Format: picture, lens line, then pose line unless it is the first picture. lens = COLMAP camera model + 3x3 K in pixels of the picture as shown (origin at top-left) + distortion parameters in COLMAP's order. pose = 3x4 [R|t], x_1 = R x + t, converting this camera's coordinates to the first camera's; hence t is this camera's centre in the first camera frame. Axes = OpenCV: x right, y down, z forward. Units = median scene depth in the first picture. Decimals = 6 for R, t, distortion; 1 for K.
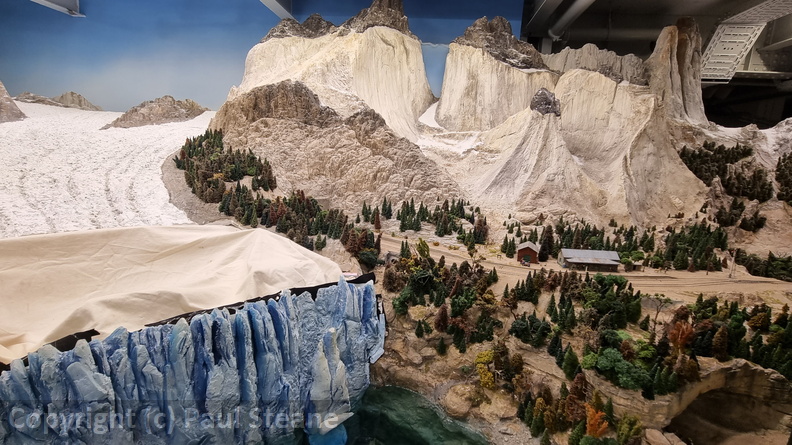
lens RADIAL K [[441.6, 0, 396.0], [0, 441.6, 222.5], [0, 0, 1]] dist [0.016987, -0.002819]
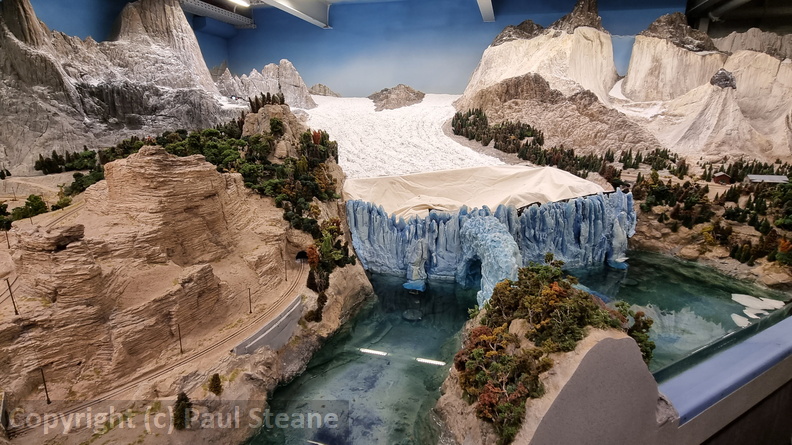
lens RADIAL K [[441.6, 0, 396.0], [0, 441.6, 222.5], [0, 0, 1]] dist [0.016987, -0.002819]
pose [[0.984342, 0.005918, -0.176169, -0.467509], [0.006472, 0.997549, 0.069671, 0.085244], [0.176150, -0.069720, 0.981891, -0.655708]]
